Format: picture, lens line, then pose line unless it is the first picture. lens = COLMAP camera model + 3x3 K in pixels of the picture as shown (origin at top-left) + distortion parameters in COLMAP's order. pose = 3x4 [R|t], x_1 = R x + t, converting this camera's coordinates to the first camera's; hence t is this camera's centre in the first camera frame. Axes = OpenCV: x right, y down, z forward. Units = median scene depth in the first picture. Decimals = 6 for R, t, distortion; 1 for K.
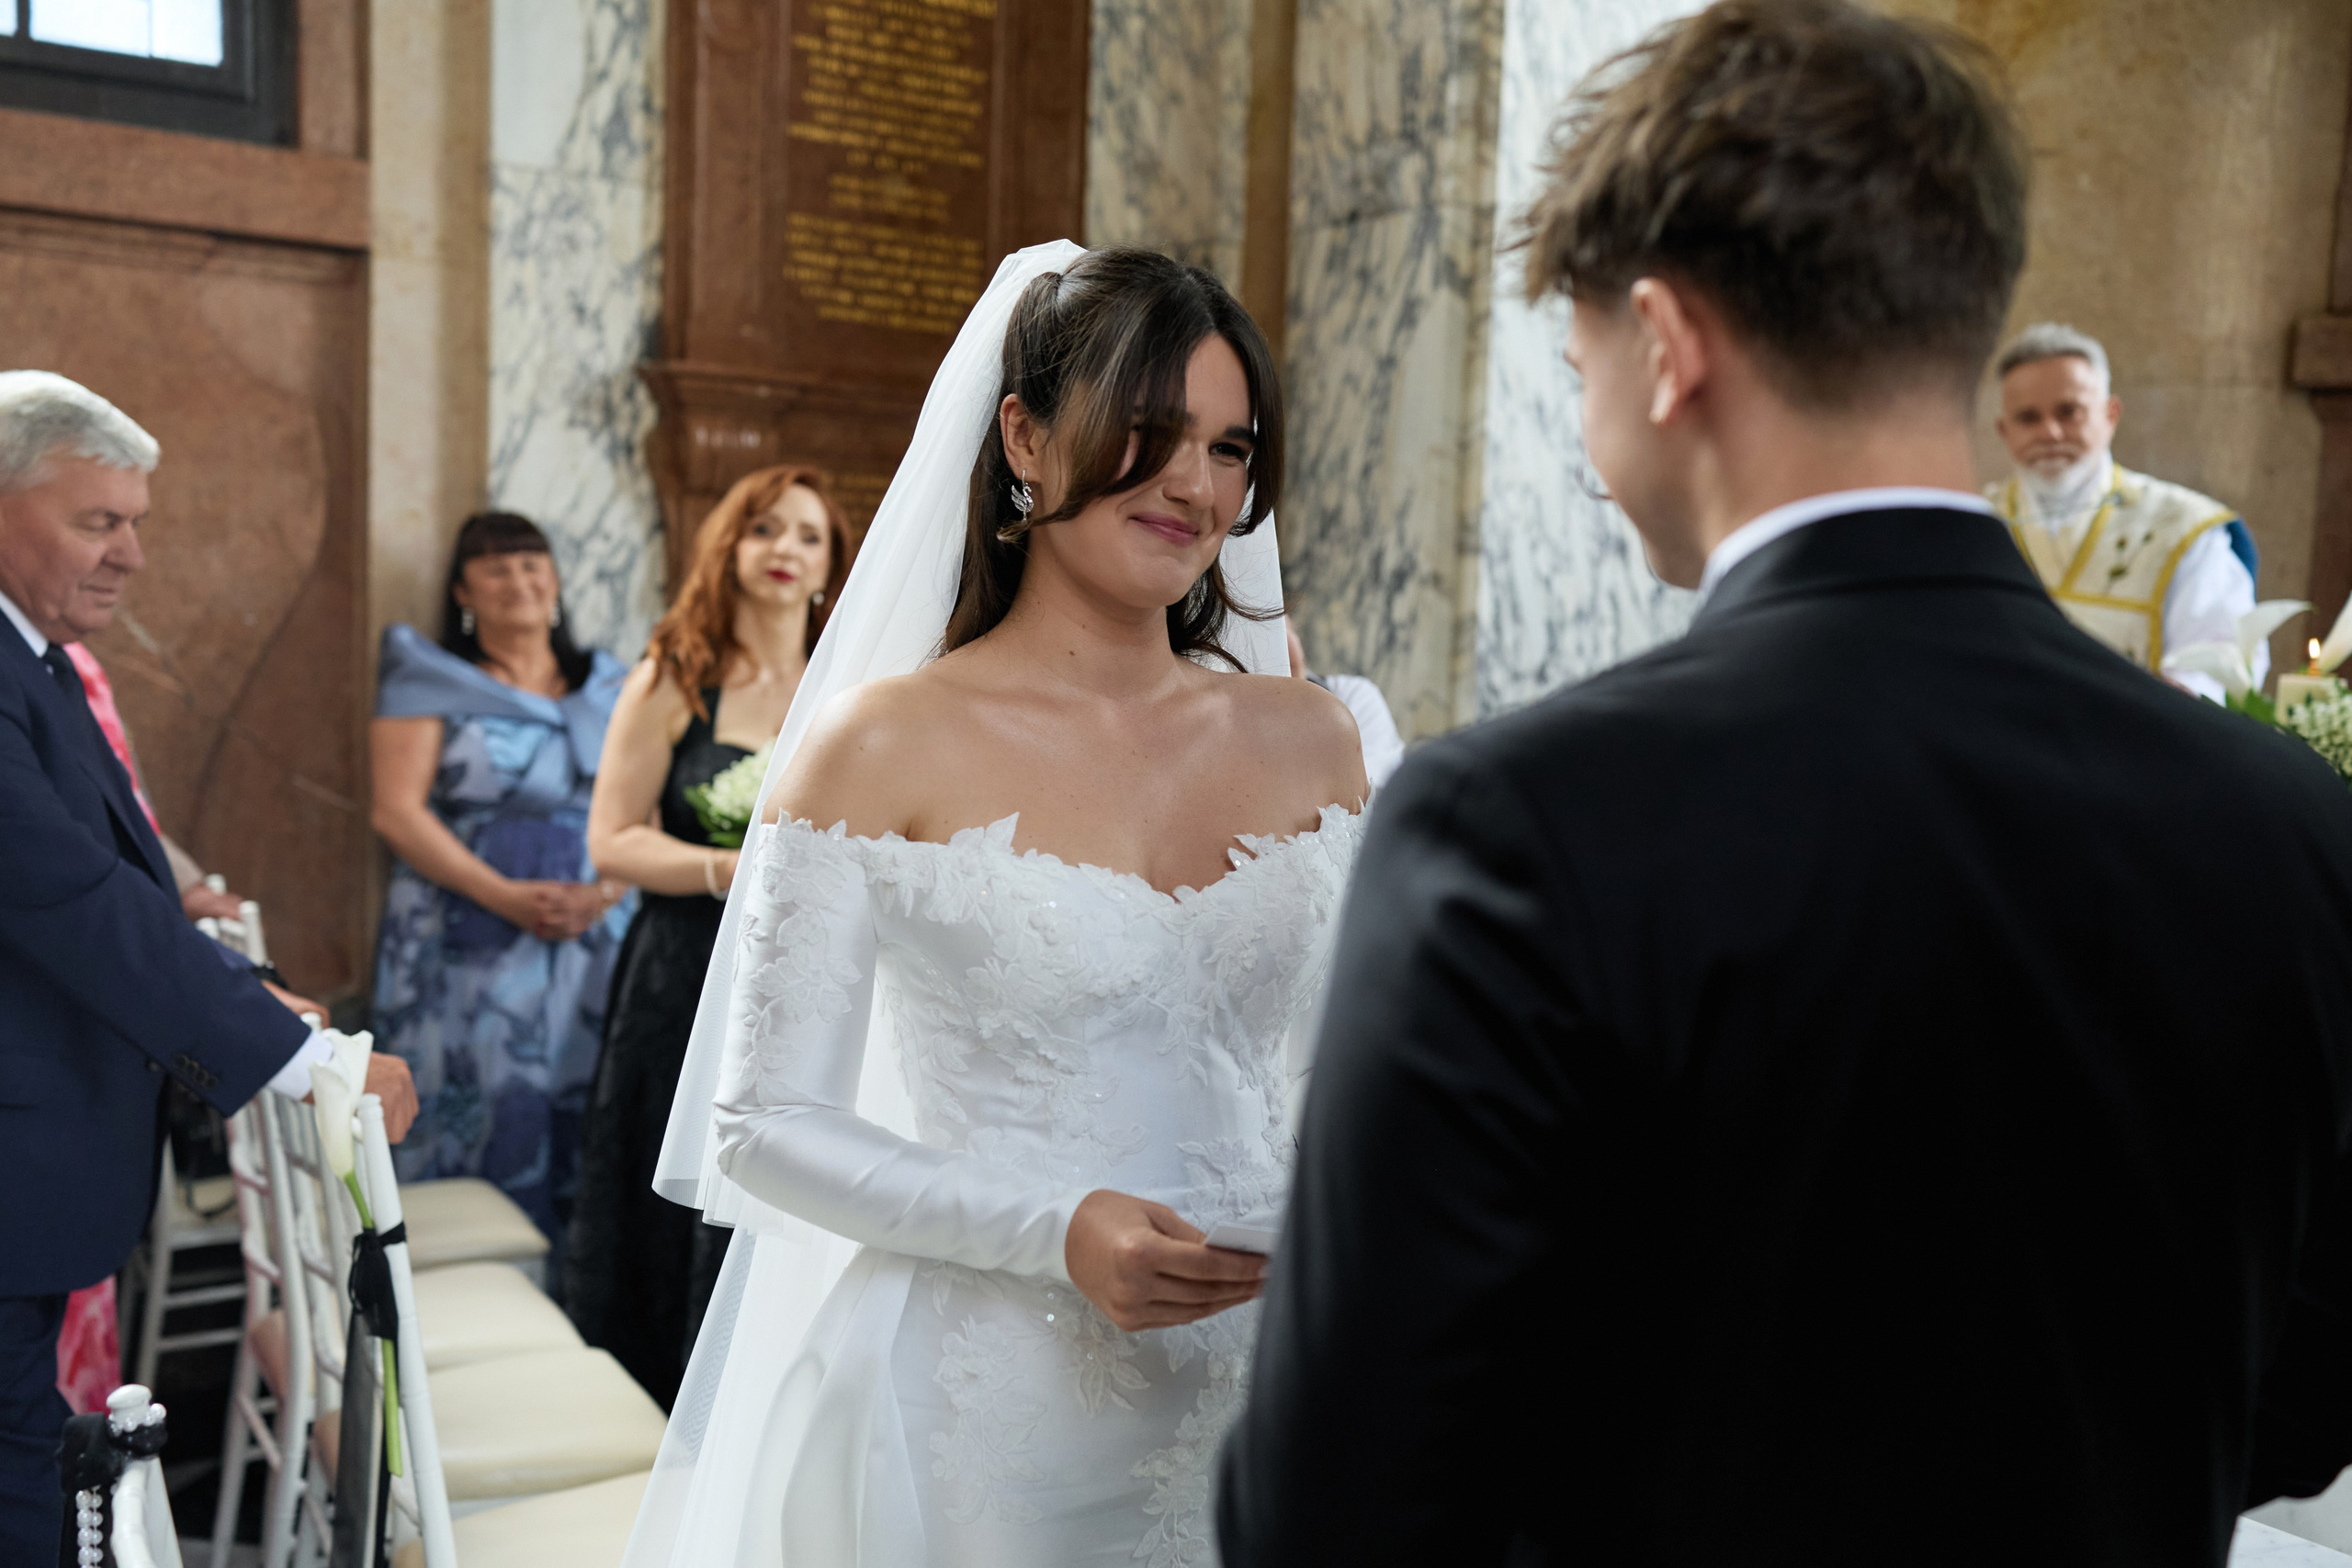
lens RADIAL K [[2245.6, 0, 1176.6], [0, 2245.6, 797.2], [0, 0, 1]] dist [0.012386, -0.004487]
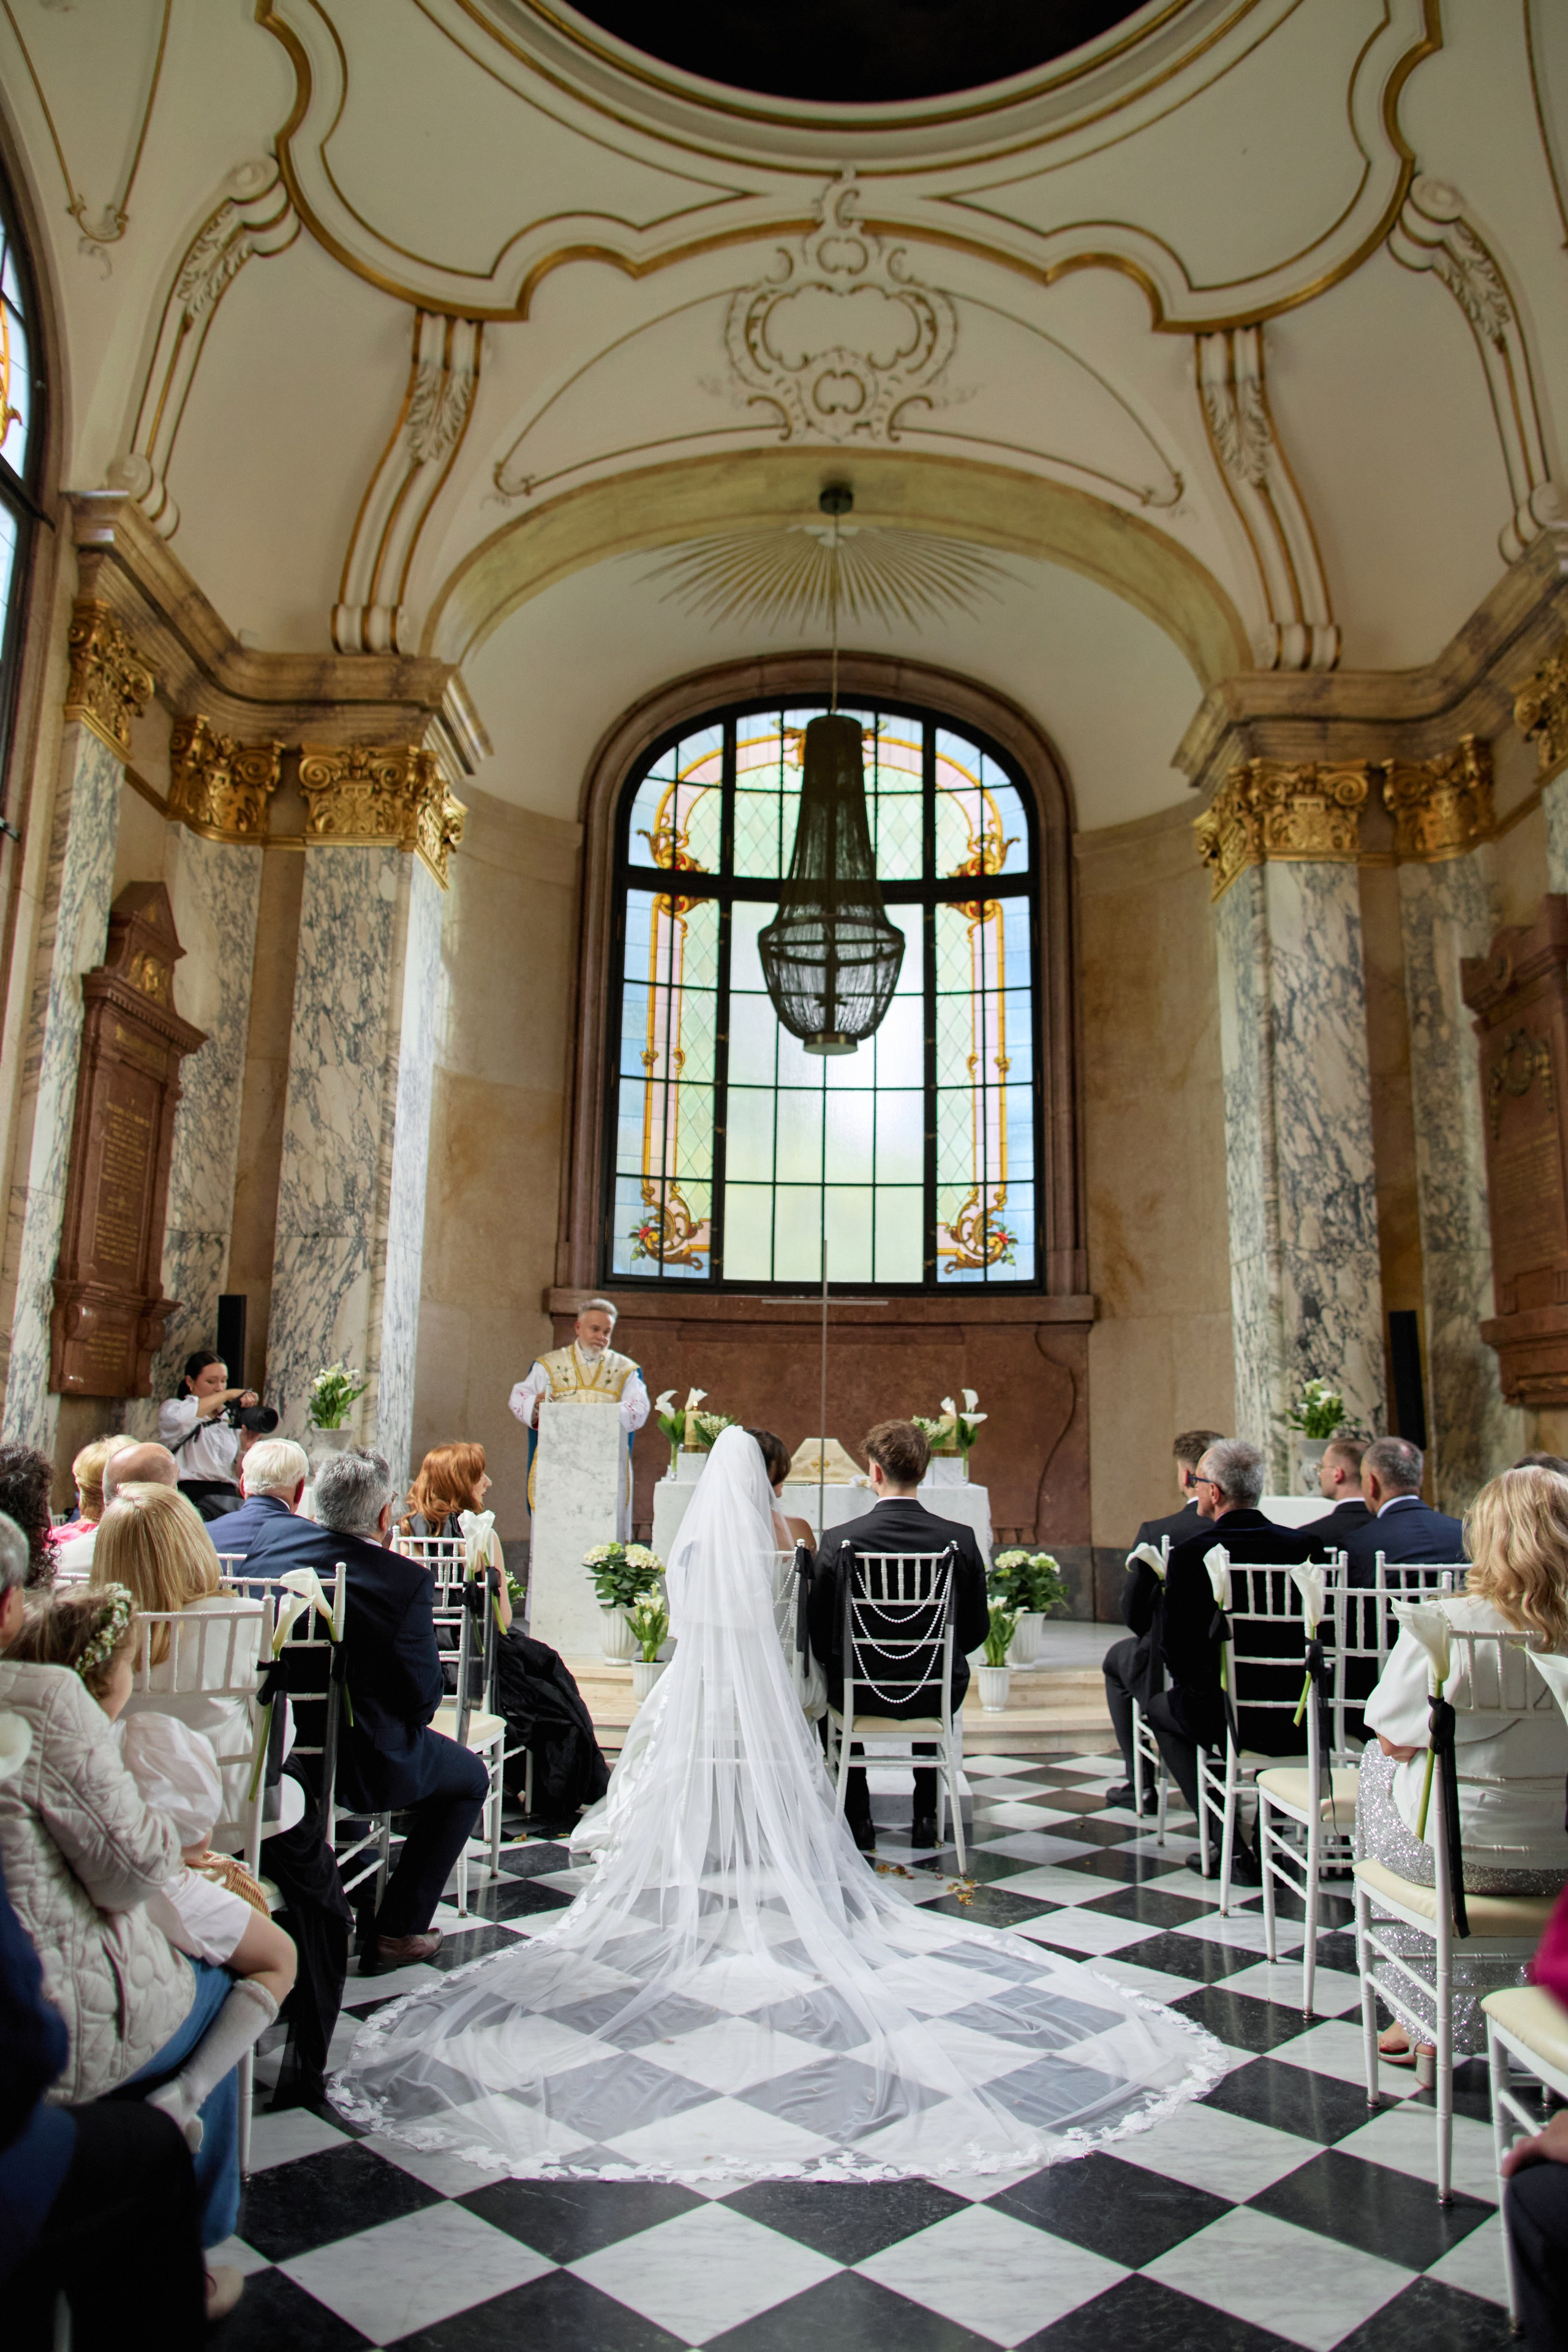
lens RADIAL K [[1615.8, 0, 826.9], [0, 1615.8, 1123.1], [0, 0, 1]] dist [-0.056077, 0.057844]
pose [[0.577468, 0.131132, 0.805813, -1.086721], [0.074154, 0.974512, -0.211726, 0.041562], [-0.813039, 0.182019, 0.553025, -0.486347]]
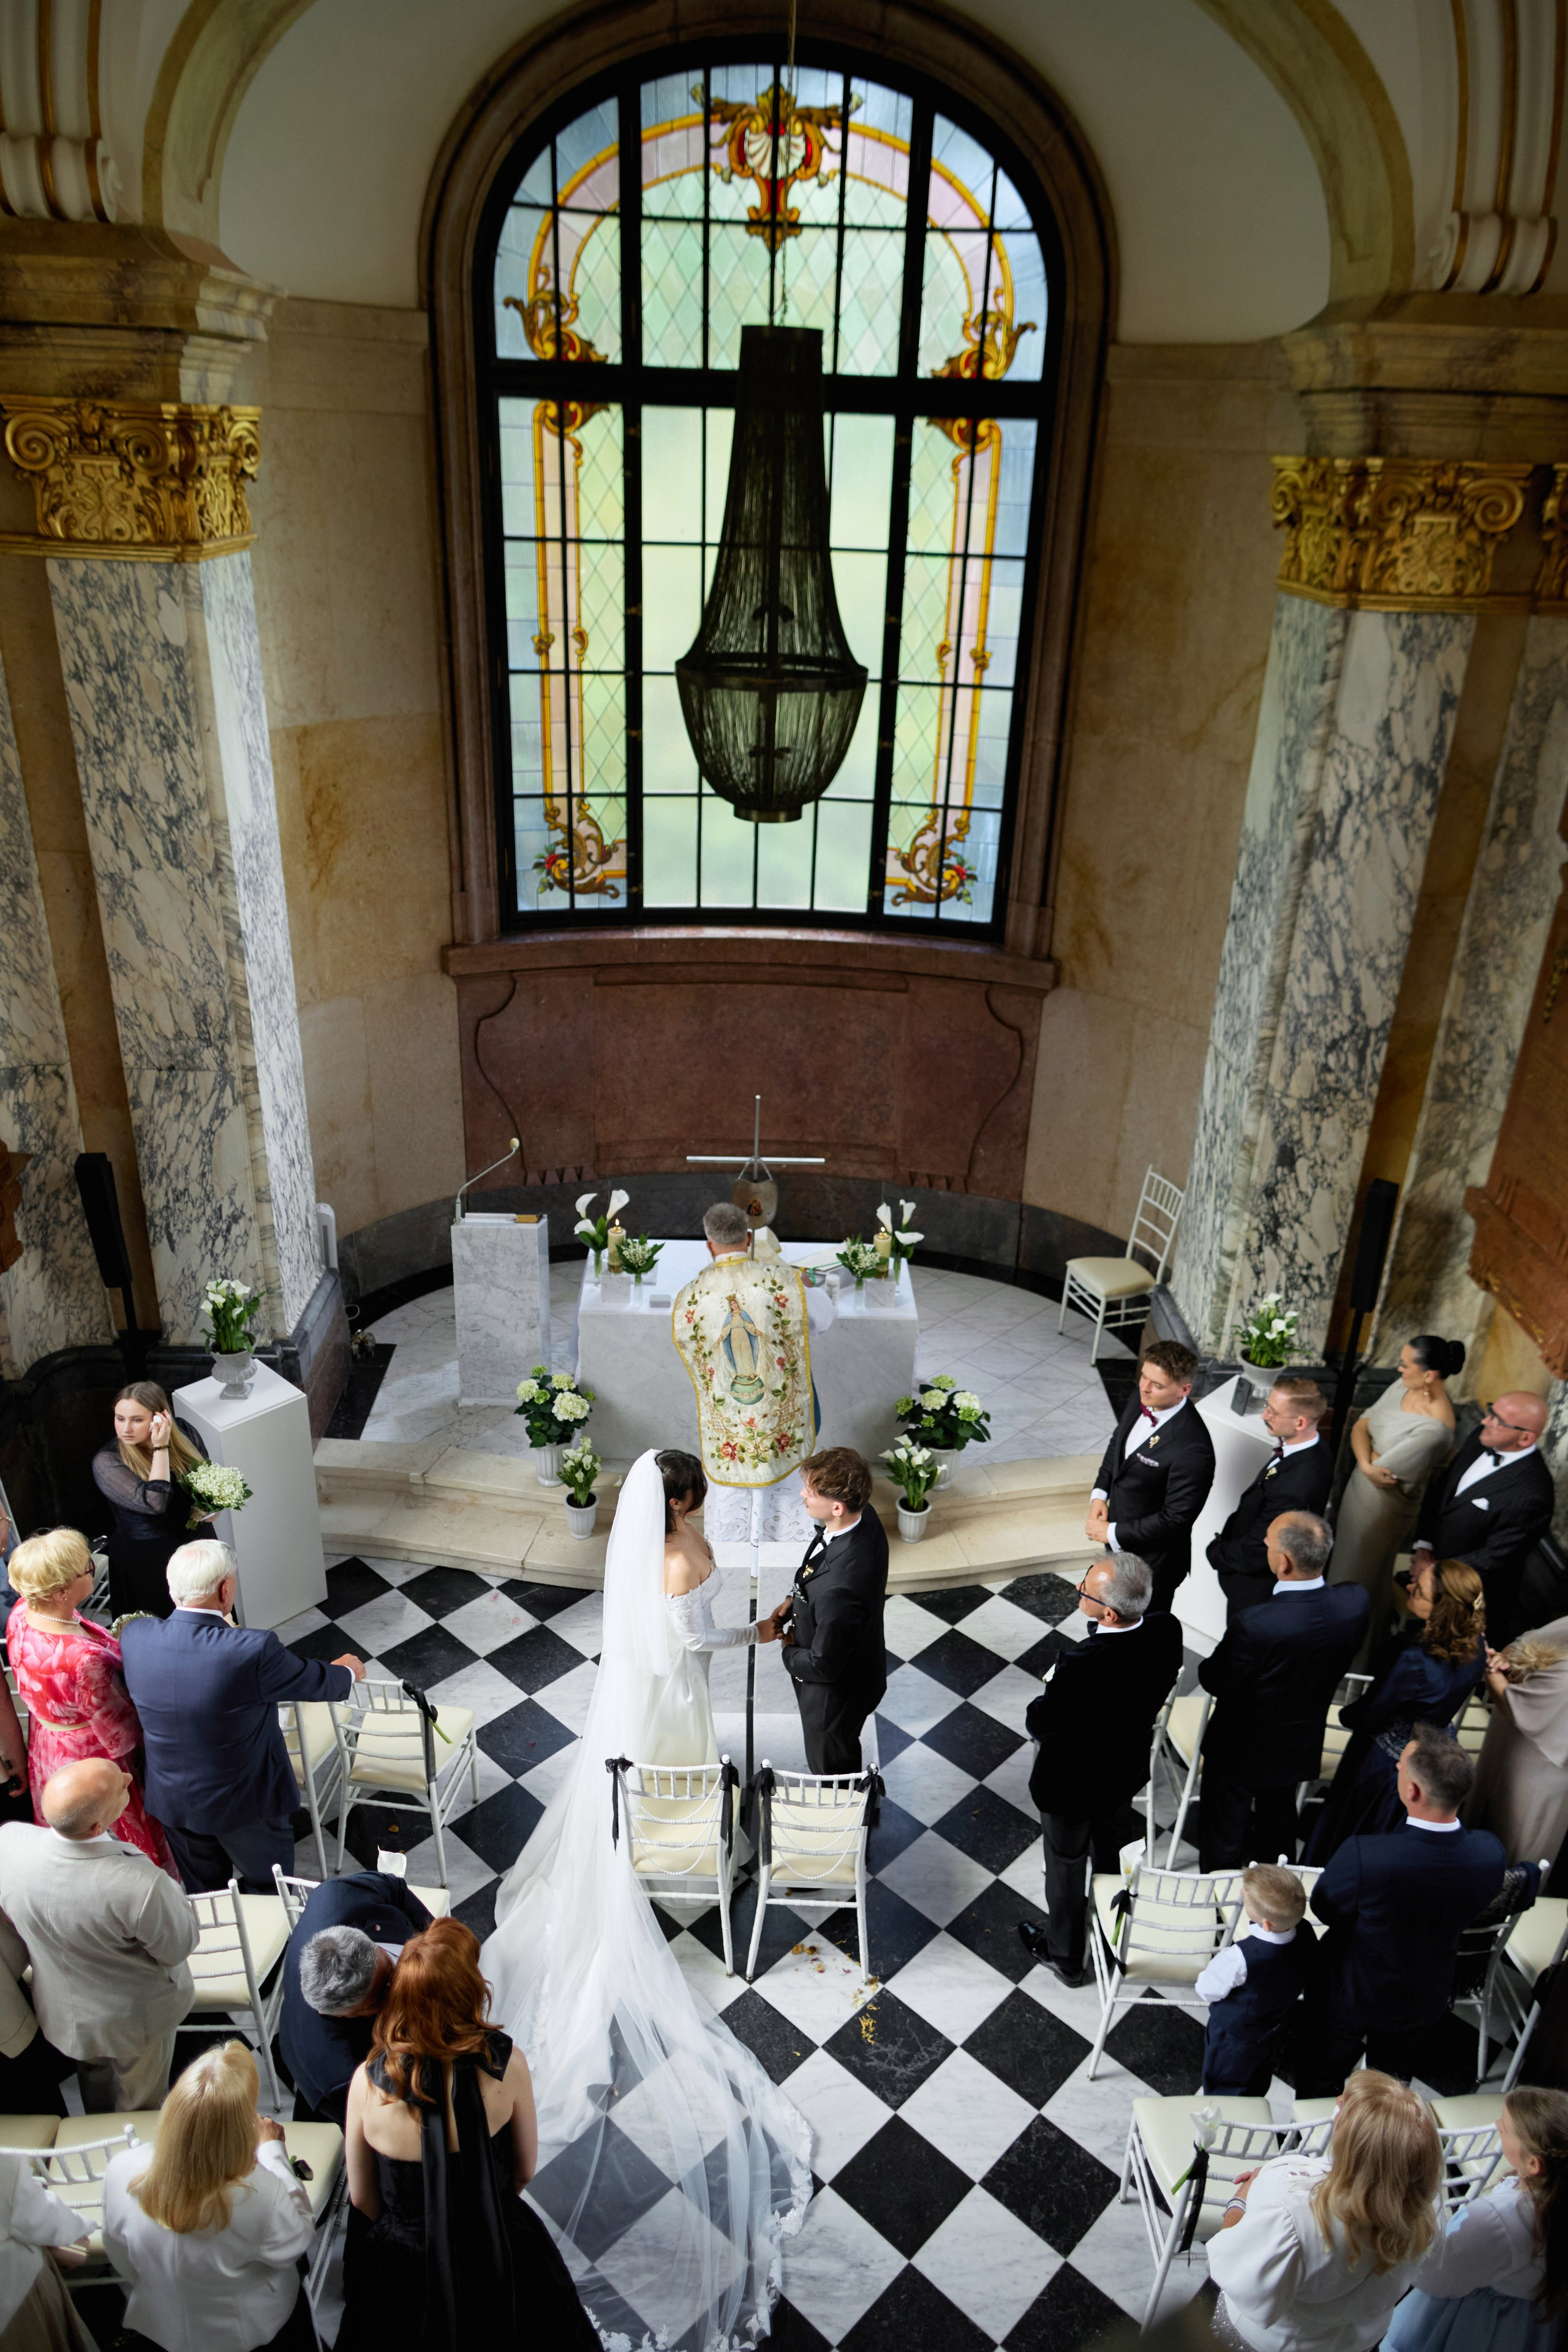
lens RADIAL K [[1616.1, 0, 798.2], [0, 1616.1, 1197.8], [0, 0, 1]] dist [0.029006, -0.013202]
pose [[0.560800, -0.366855, 0.742240, -0.819799], [0.047752, 0.909317, 0.413354, -0.791673], [-0.826573, -0.196366, 0.527463, -0.362147]]
